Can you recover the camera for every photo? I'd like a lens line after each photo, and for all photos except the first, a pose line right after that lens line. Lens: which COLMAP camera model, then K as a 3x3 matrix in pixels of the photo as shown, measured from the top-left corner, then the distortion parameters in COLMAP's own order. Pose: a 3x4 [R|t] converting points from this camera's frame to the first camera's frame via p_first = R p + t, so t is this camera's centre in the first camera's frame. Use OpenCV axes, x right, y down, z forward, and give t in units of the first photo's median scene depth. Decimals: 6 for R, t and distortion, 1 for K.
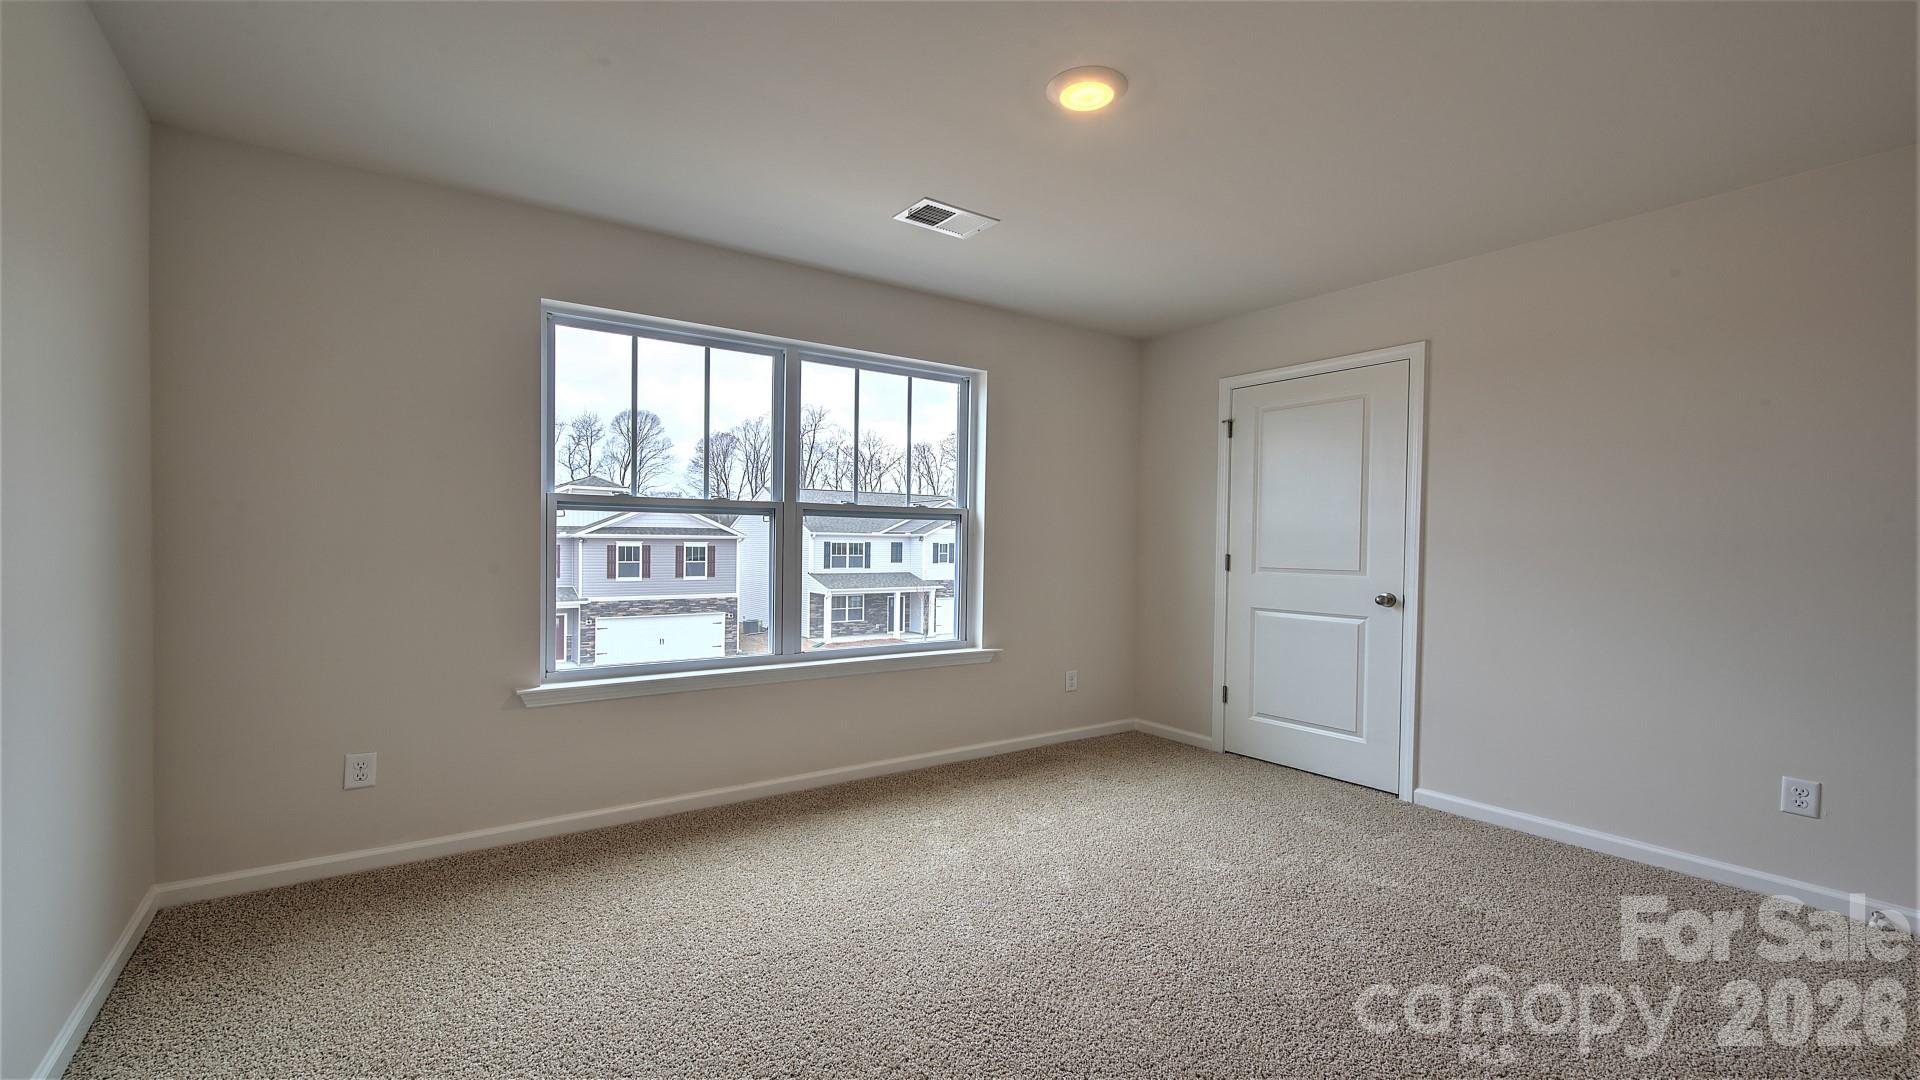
lens RADIAL K [[830.4, 0, 960.0], [0, 830.4, 545.8], [0, 0, 1]] dist [0.000630, -0.000819]
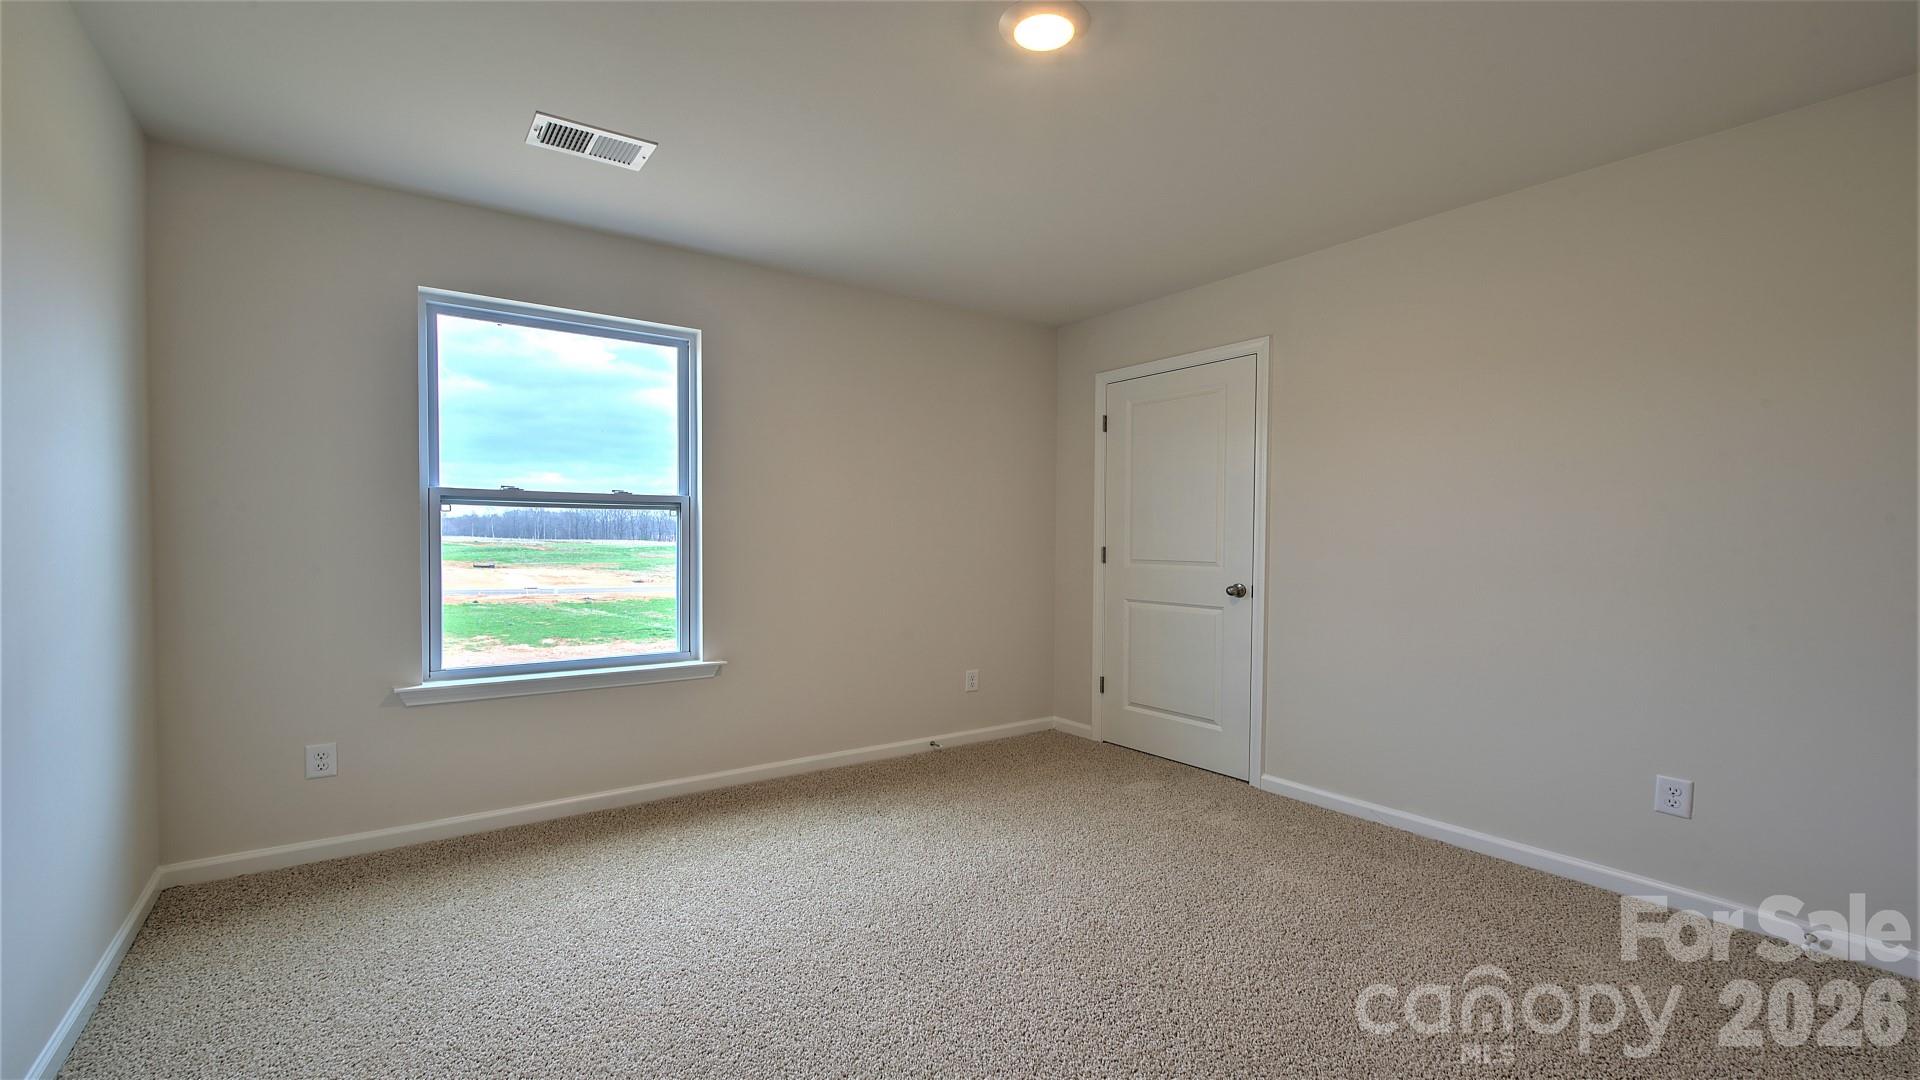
lens RADIAL K [[778.1, 0, 957.0], [0, 778.1, 541.2], [0, 0, 1]] dist [-0.011147, 0.000421]
pose [[0.999769, -0.008050, 0.019928, 0.157997], [0.007925, 0.999949, 0.006336, -0.000468], [-0.019978, -0.006176, 0.999781, 0.122887]]
